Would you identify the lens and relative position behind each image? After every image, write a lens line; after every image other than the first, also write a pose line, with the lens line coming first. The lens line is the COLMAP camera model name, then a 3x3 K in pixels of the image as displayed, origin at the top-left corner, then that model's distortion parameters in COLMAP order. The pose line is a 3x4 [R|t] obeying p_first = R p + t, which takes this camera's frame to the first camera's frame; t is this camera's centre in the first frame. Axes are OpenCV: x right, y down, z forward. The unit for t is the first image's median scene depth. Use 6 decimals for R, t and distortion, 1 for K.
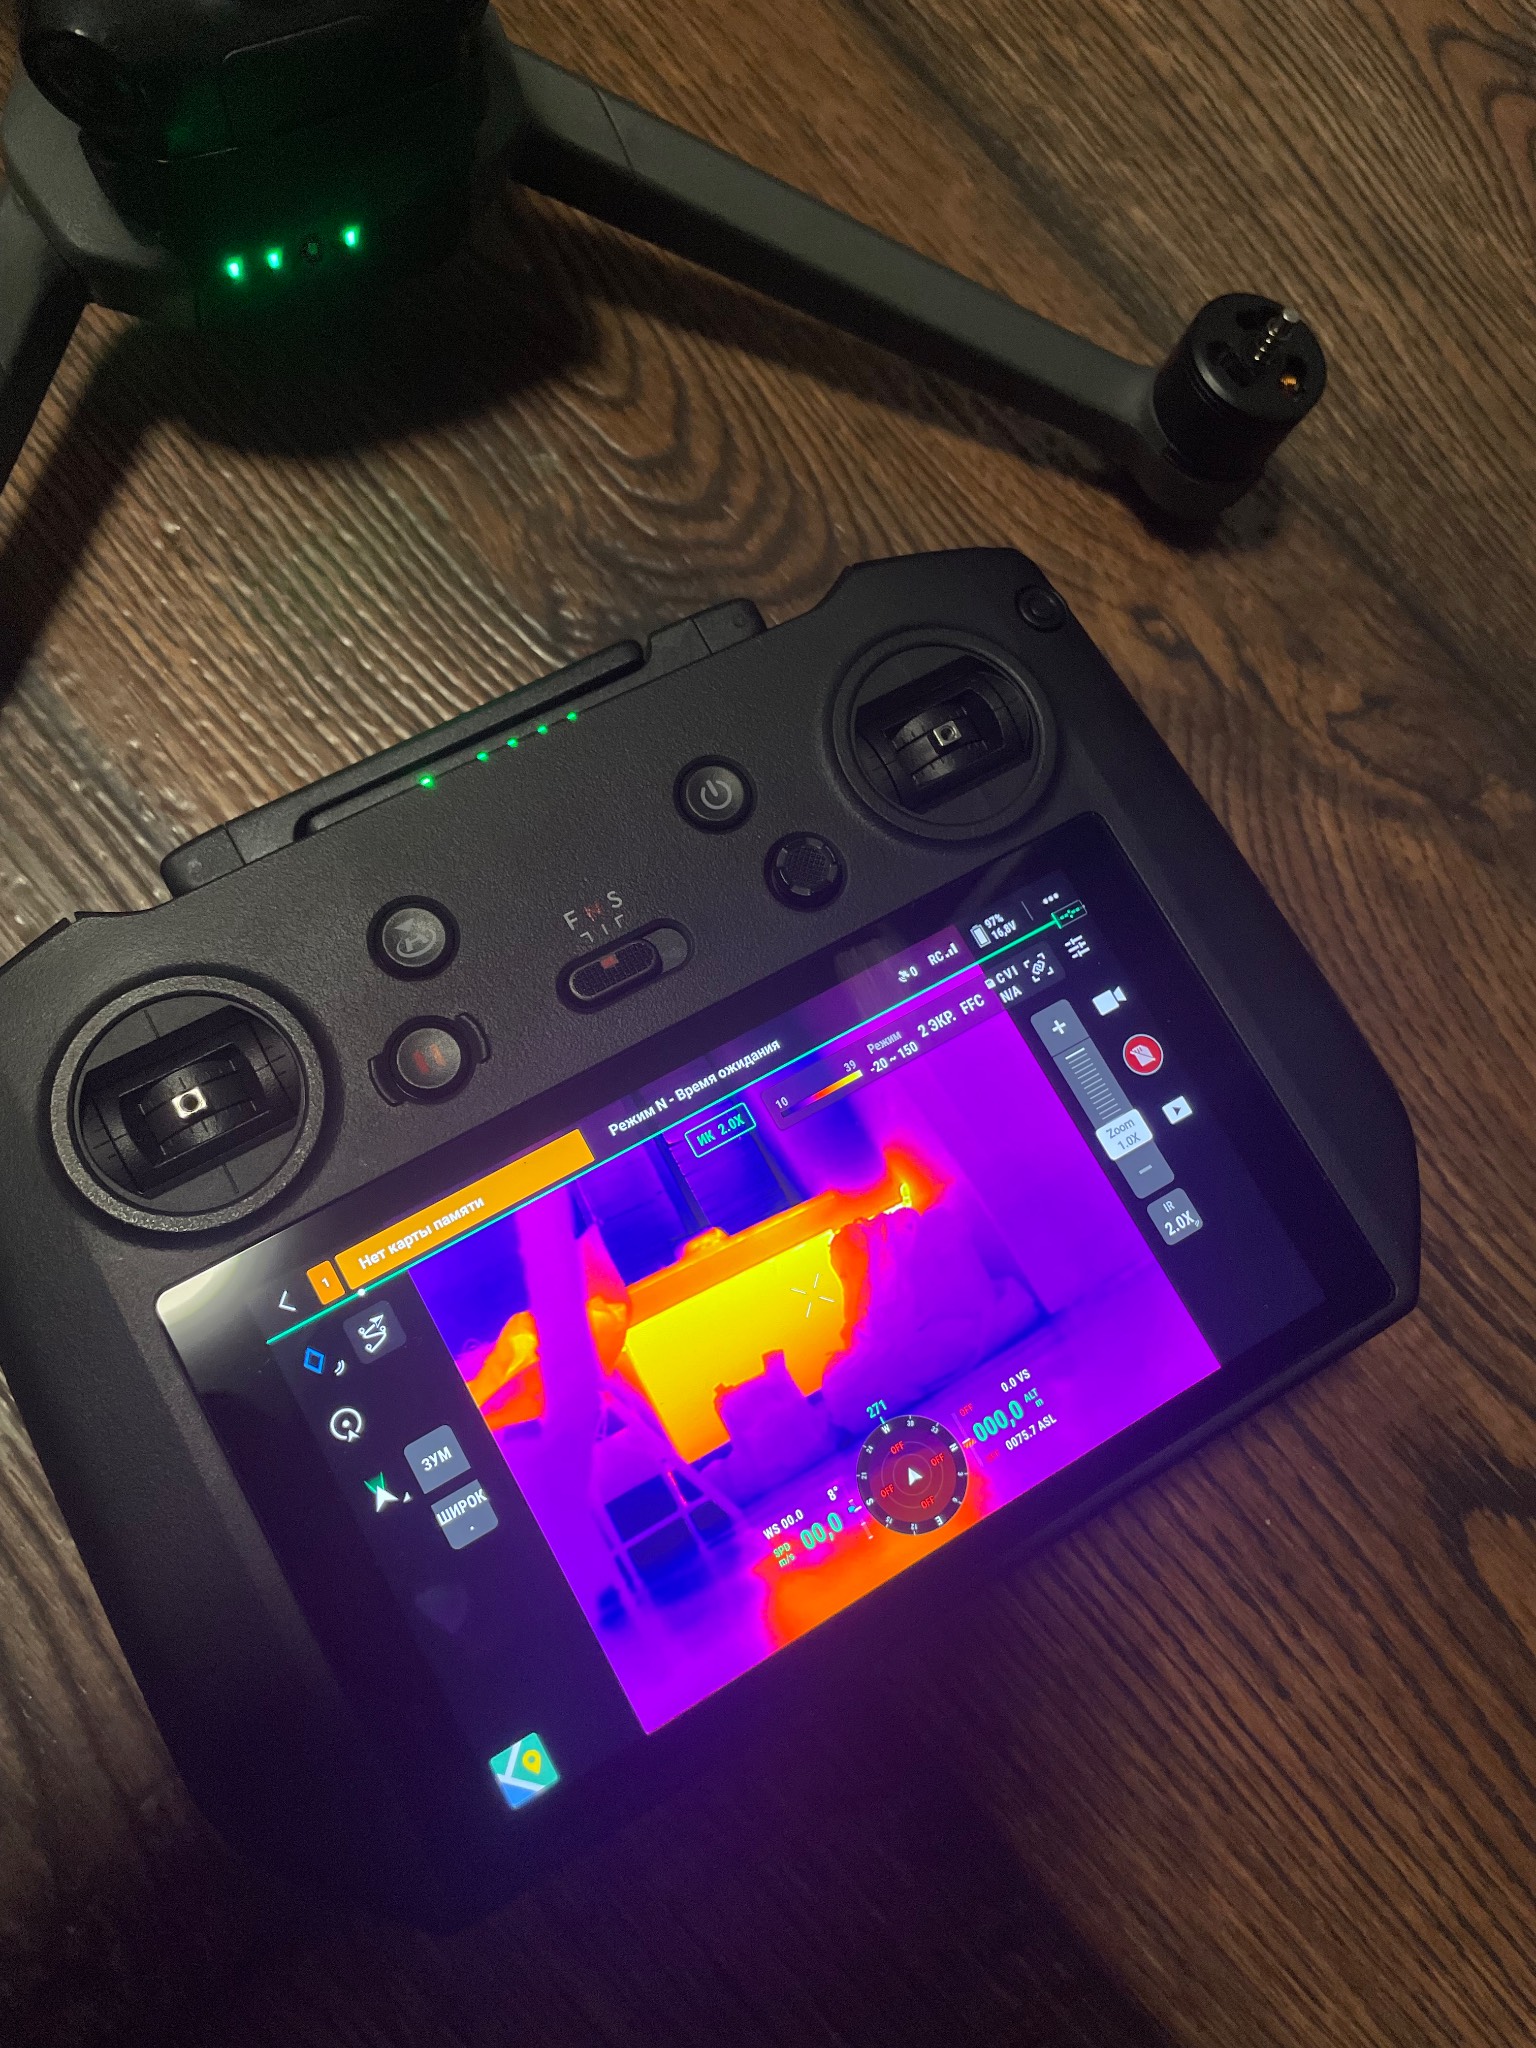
lens RADIAL K [[1589.1, 0, 777.0], [0, 1589.1, 1020.5], [0, 0, 1]] dist [0.082565, -0.138625]
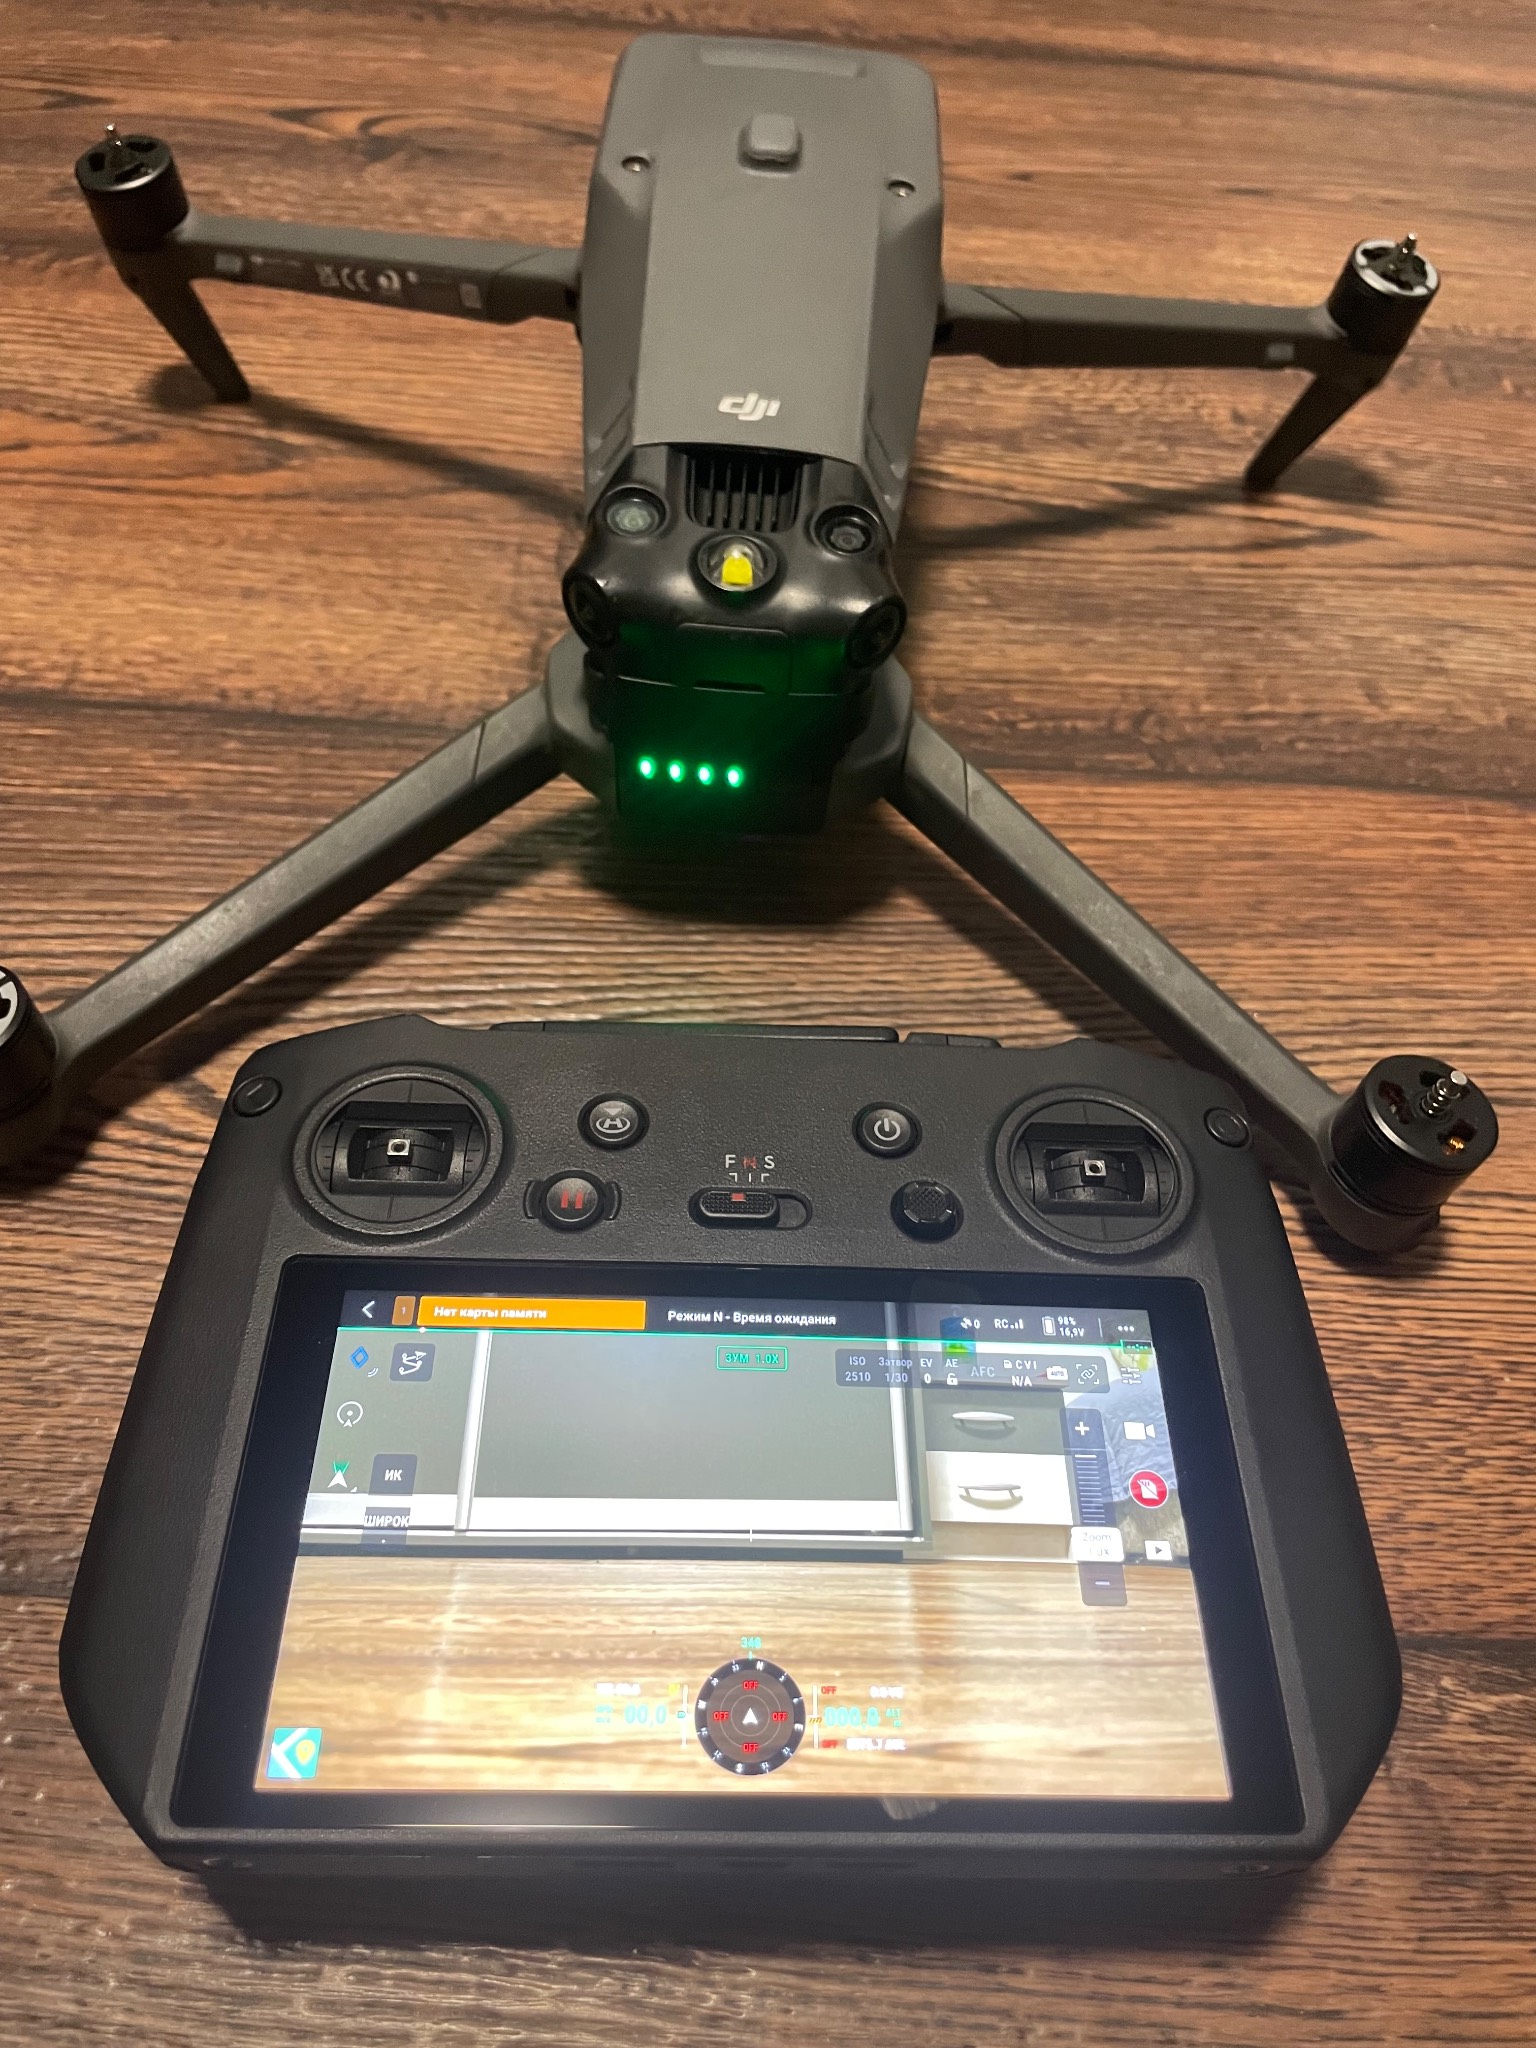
lens RADIAL K [[1589.1, 0, 777.0], [0, 1589.1, 1020.5], [0, 0, 1]] dist [0.082565, -0.138625]
pose [[0.868811, 0.329356, -0.369718, 0.268095], [-0.461257, 0.809841, -0.362491, 0.232317], [0.180025, 0.485471, 0.855517, -0.073497]]
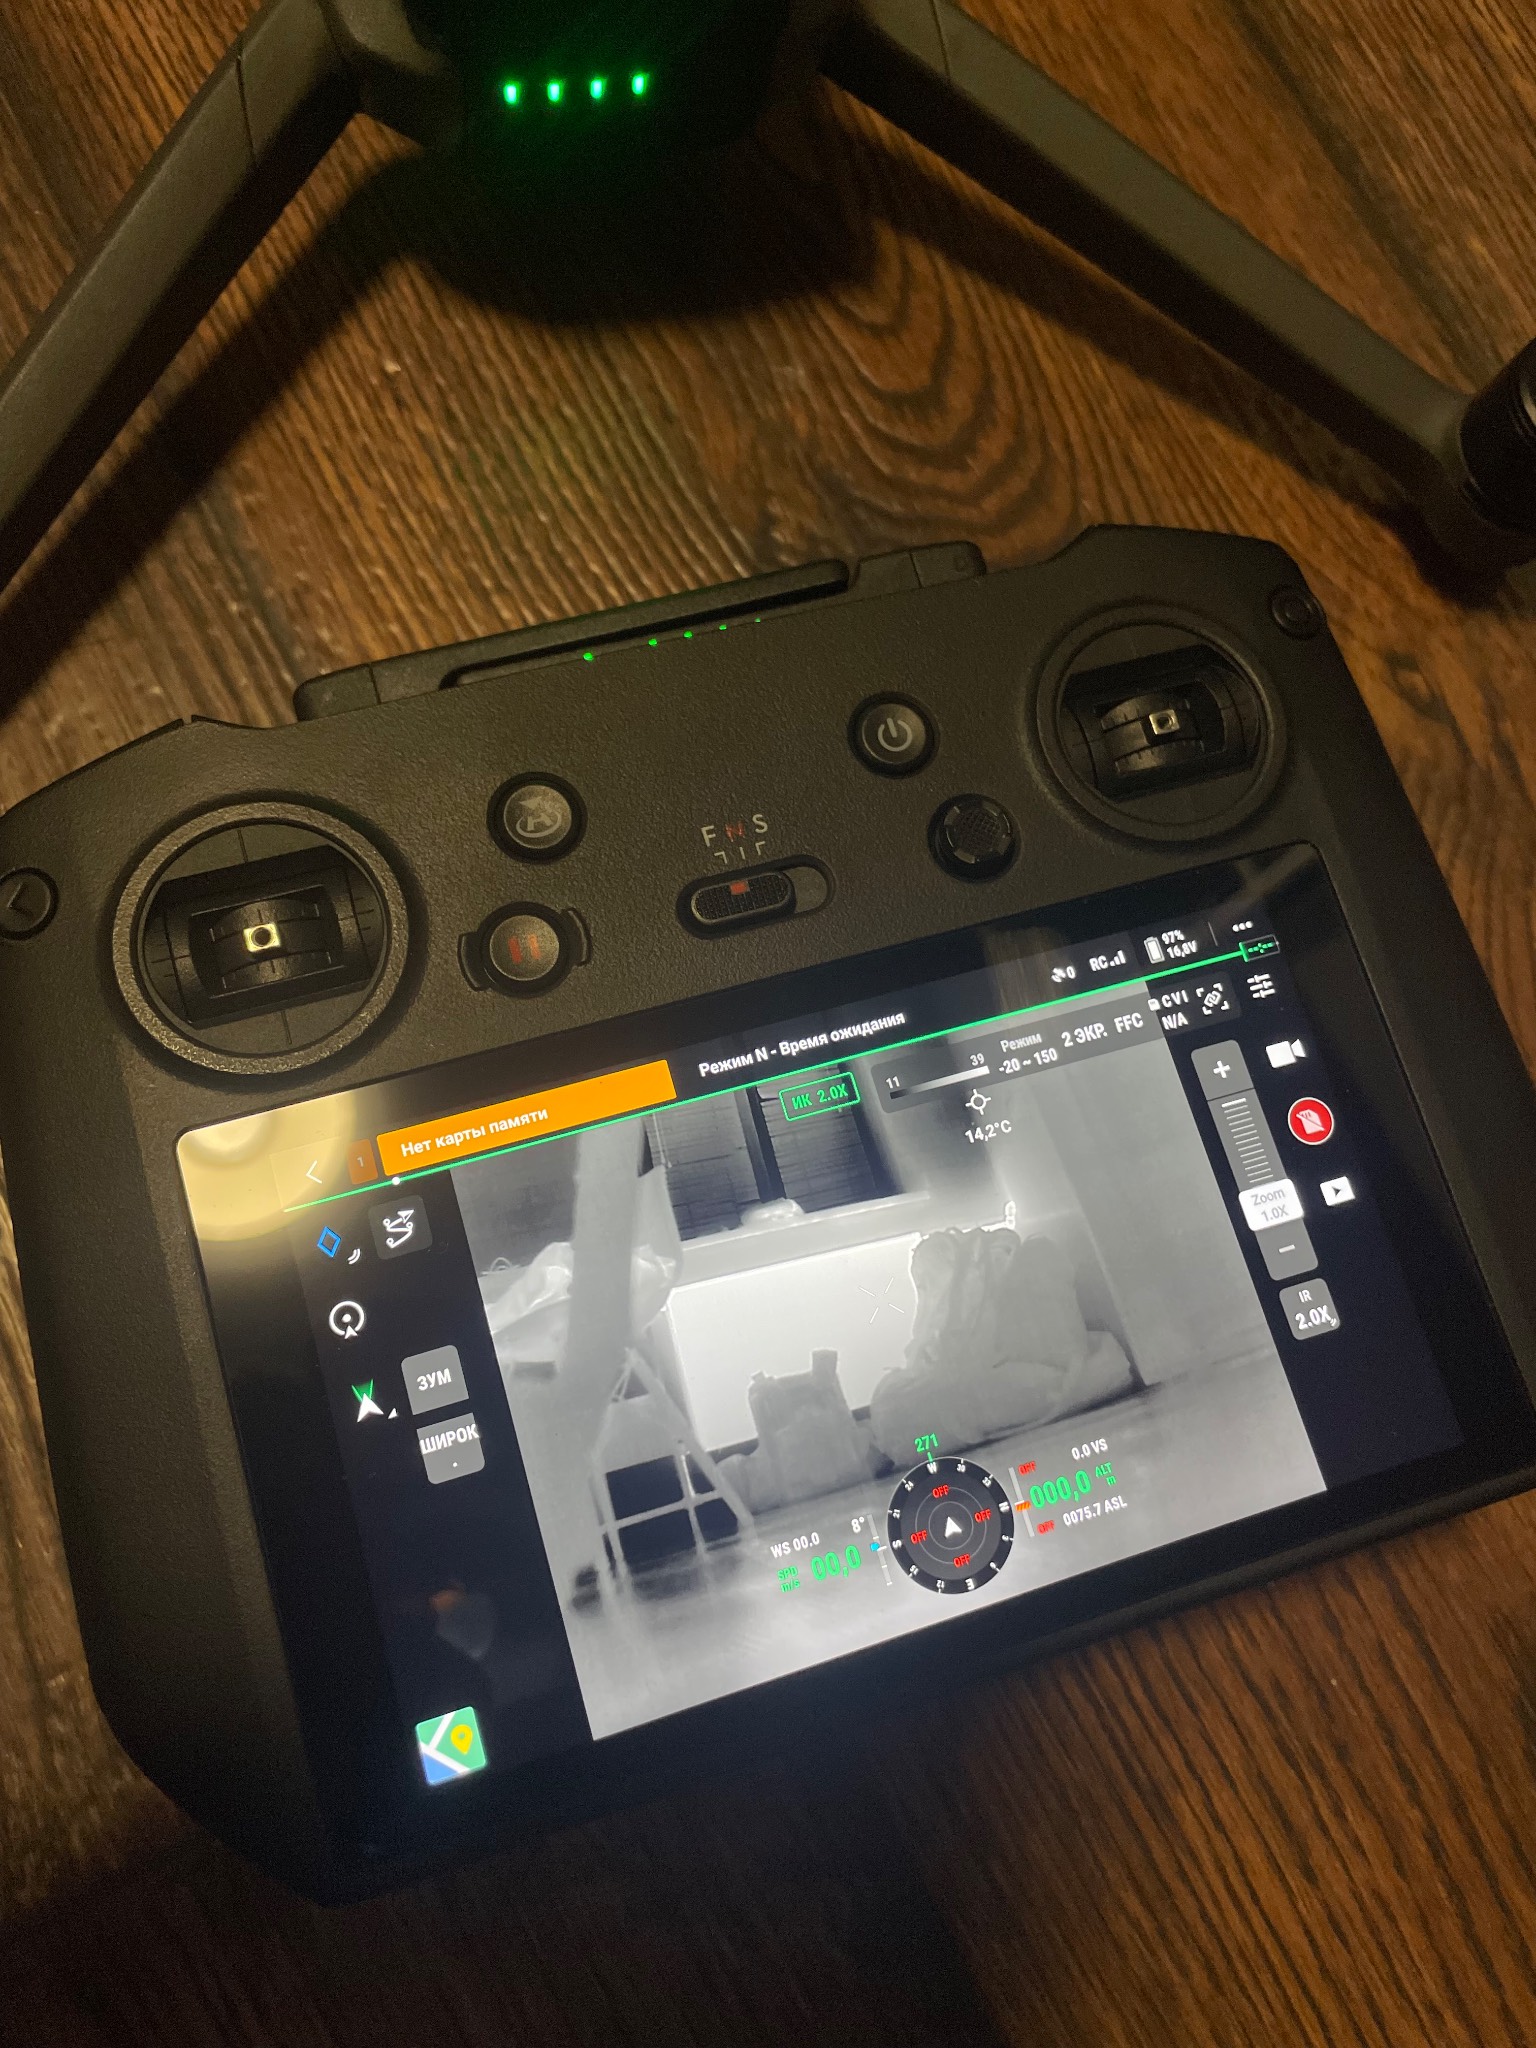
lens RADIAL K [[1589.1, 0, 777.0], [0, 1589.1, 1020.5], [0, 0, 1]] dist [0.082565, -0.138625]
pose [[0.974010, 0.212000, -0.079753, 0.002436], [-0.214099, 0.976634, -0.018666, 0.041055], [0.073932, 0.035256, 0.996640, 0.088587]]
